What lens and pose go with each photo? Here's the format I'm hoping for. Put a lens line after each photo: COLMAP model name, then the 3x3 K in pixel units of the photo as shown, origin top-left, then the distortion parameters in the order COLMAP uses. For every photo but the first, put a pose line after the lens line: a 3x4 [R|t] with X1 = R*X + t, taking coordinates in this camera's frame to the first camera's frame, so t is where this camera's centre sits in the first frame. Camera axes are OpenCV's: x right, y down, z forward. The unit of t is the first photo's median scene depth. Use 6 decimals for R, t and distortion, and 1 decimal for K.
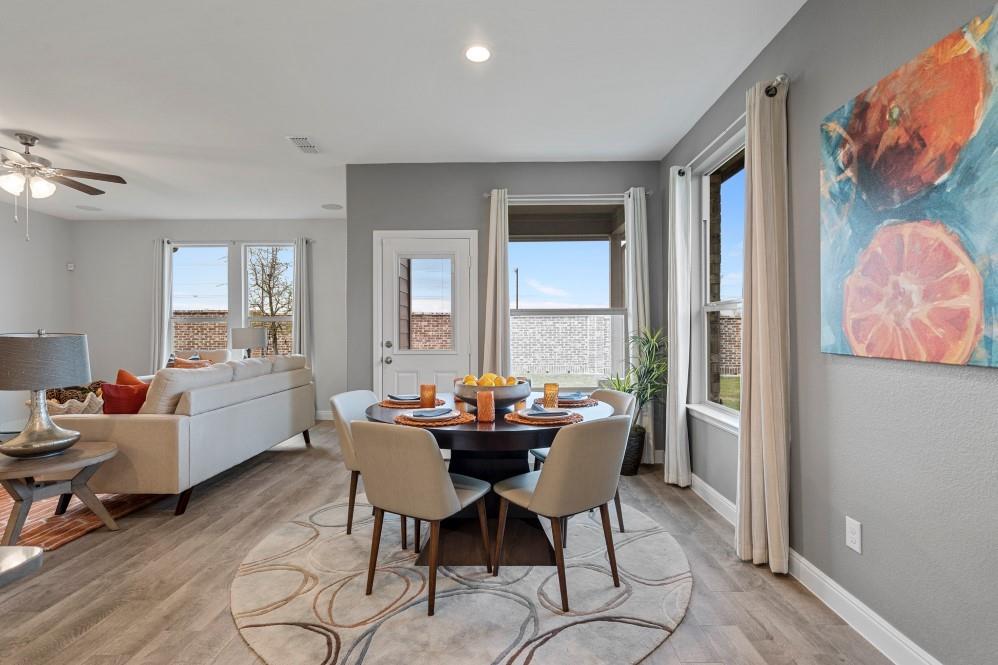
lens RADIAL K [[479.7, 0, 499.0], [0, 479.7, 332.5], [0, 0, 1]] dist [-0.001012, 0.000302]
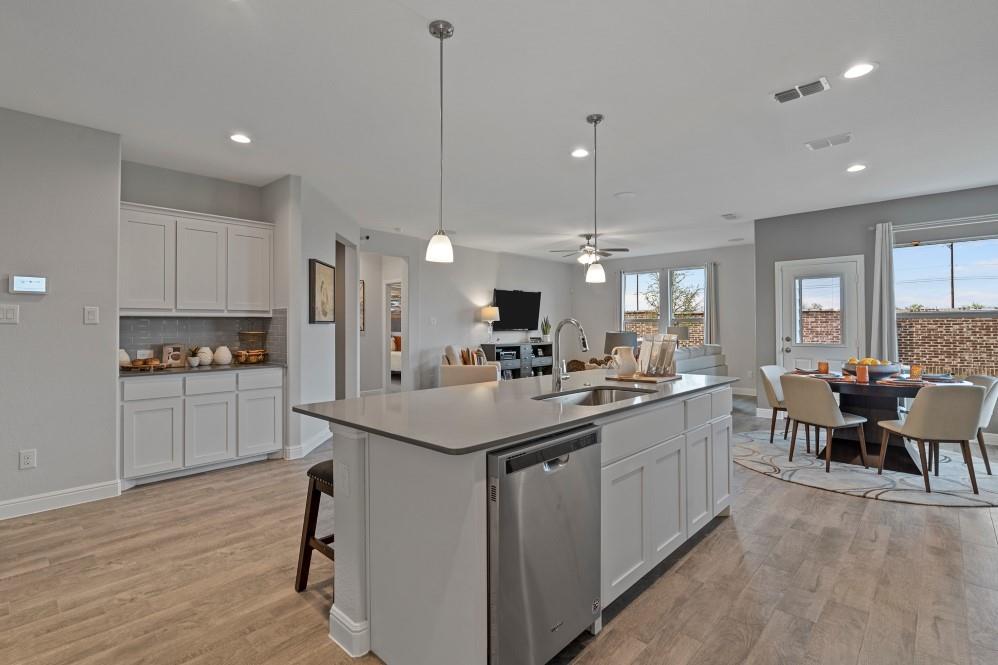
lens RADIAL K [[469.6, 0, 503.5], [0, 469.6, 317.7], [0, 0, 1]] dist [0.001021, 0.000541]
pose [[0.746252, -0.012363, -0.665549, 0.126259], [-0.000560, 0.999816, -0.019200, -0.020781], [0.665663, 0.014701, 0.746108, -1.076860]]
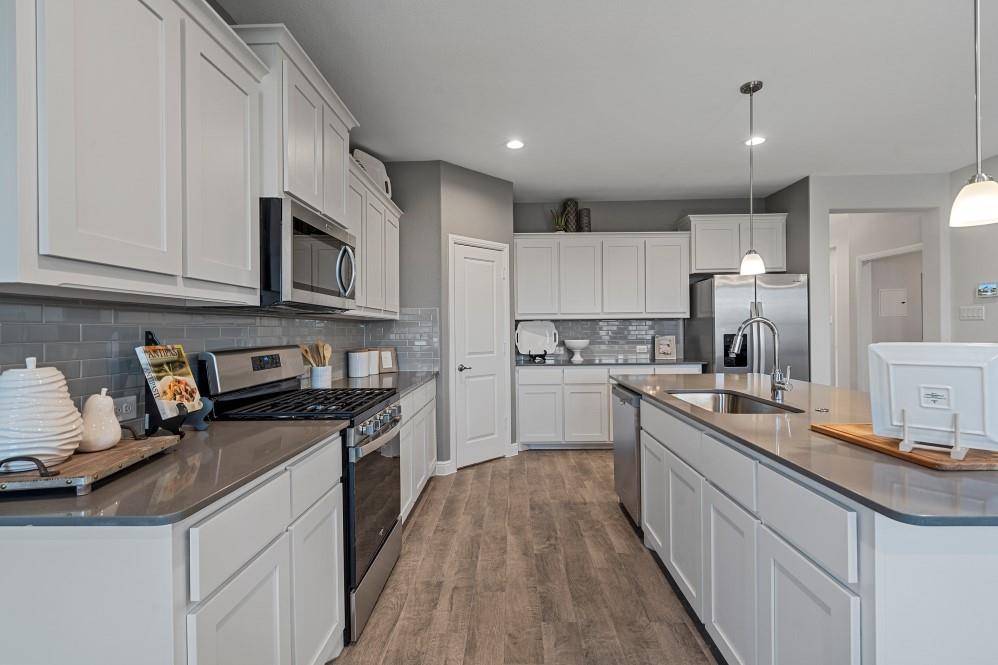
lens RADIAL K [[457.0, 0, 502.2], [0, 457.0, 329.4], [0, 0, 1]] dist [-0.001903, 0.003739]
pose [[-0.999886, 0.015118, -0.000203, 0.049568], [0.015118, 0.999885, 0.001281, -0.023516], [0.000223, 0.001278, -0.999999, 0.569006]]
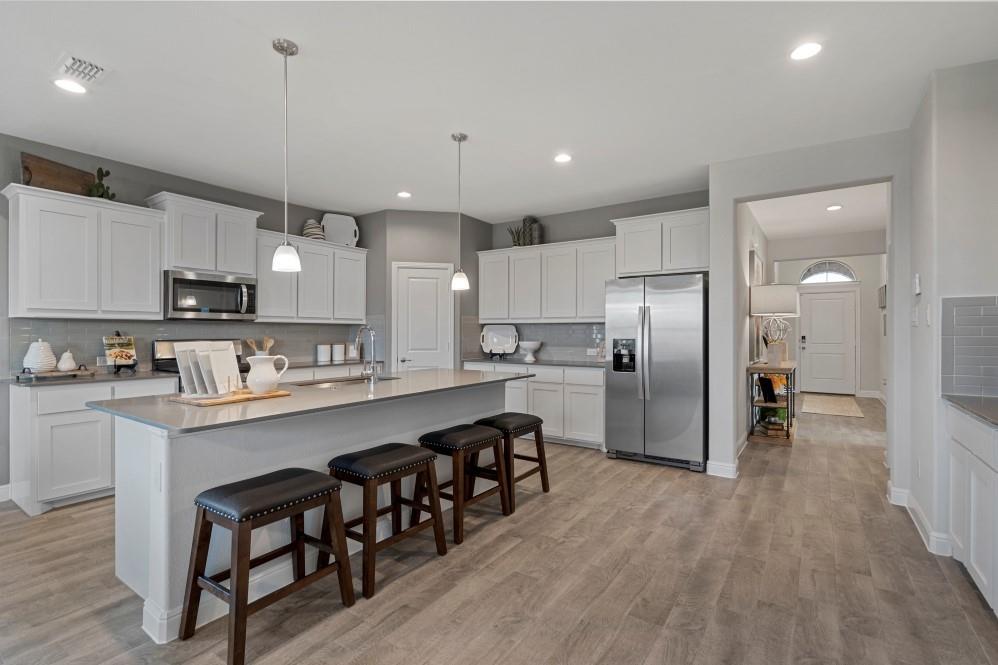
lens RADIAL K [[465.9, 0, 499.0], [0, 465.9, 332.5], [0, 0, 1]] dist [-0.001882, 0.000091]
pose [[-0.832814, 0.003371, 0.553542, -1.376998], [0.004822, 0.999988, 0.001165, -0.018499], [-0.553531, 0.003639, -0.832820, 0.554525]]
